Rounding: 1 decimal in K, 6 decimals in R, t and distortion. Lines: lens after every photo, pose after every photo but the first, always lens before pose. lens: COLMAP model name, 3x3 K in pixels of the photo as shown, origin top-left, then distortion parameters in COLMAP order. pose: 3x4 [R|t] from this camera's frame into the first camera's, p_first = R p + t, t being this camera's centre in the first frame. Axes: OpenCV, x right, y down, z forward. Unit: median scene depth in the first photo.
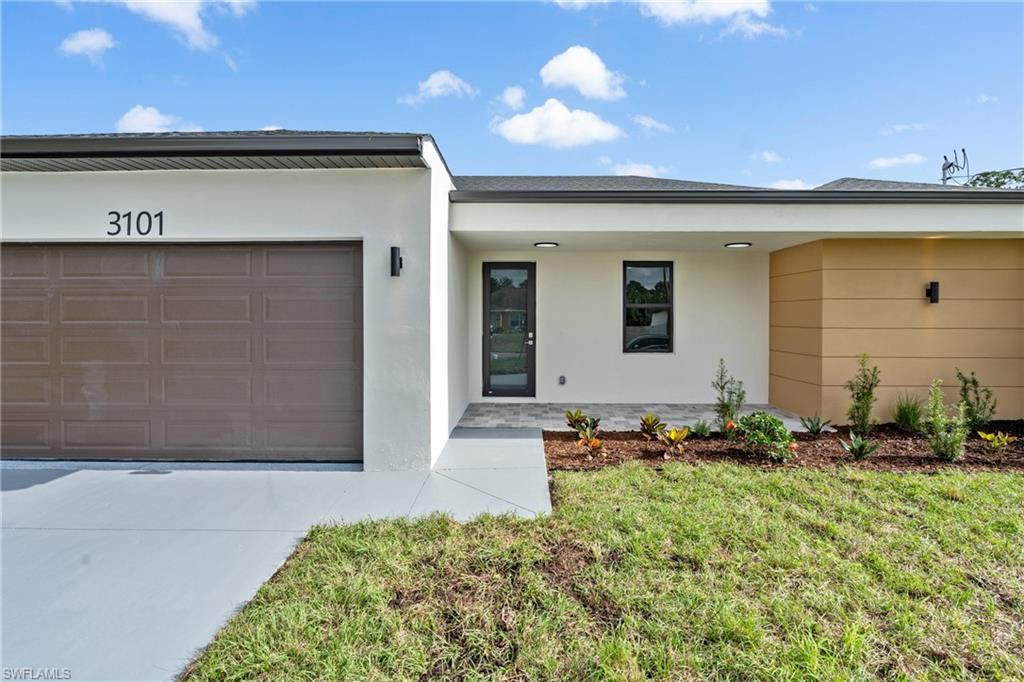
lens RADIAL K [[467.5, 0, 511.2], [0, 467.5, 319.6], [0, 0, 1]] dist [-0.003331, -0.000135]
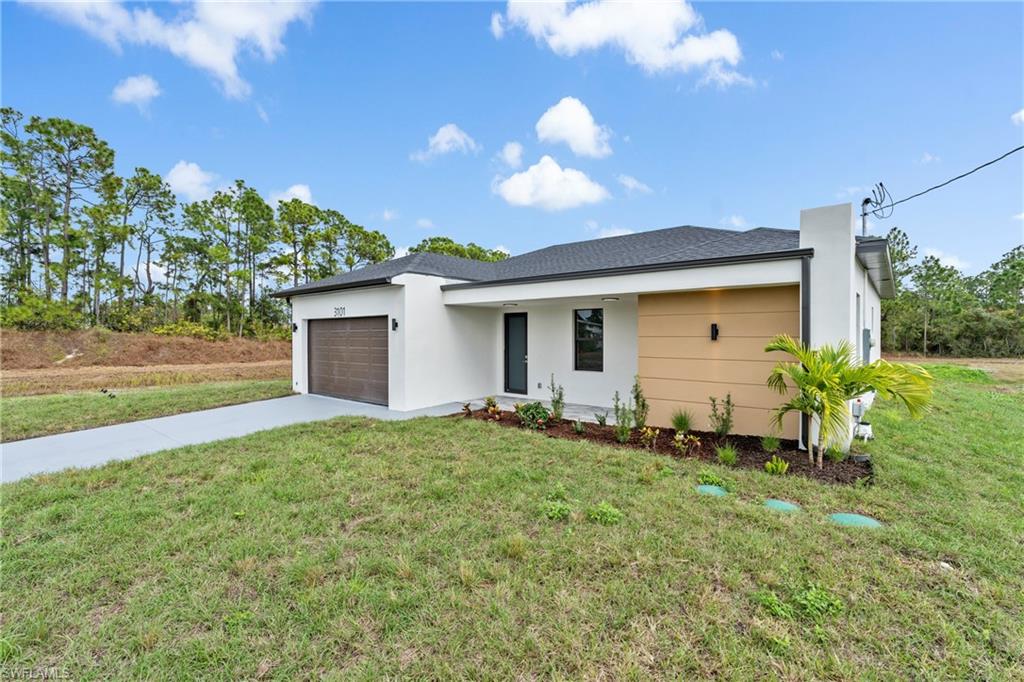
lens RADIAL K [[459.5, 0, 511.5], [0, 459.5, 333.8], [0, 0, 1]] dist [-0.002509, -0.000198]
pose [[0.764146, -0.002283, -0.645039, 1.642223], [-0.005546, 0.999934, -0.010110, -0.048781], [0.645019, 0.011303, 0.764083, -0.403274]]
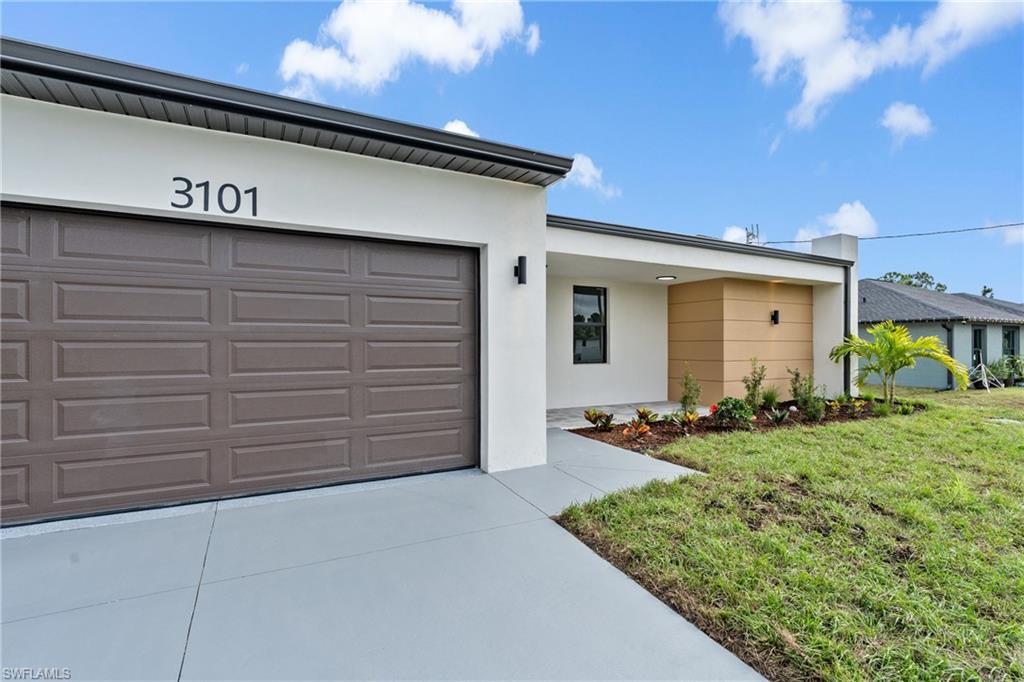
lens RADIAL K [[468.9, 0, 513.6], [0, 468.9, 341.4], [0, 0, 1]] dist [-0.002649, -0.000054]
pose [[0.883259, 0.004572, 0.468863, -0.688995], [0.002029, 0.999906, -0.013572, 0.047289], [-0.468881, 0.012939, 0.883167, 0.062079]]
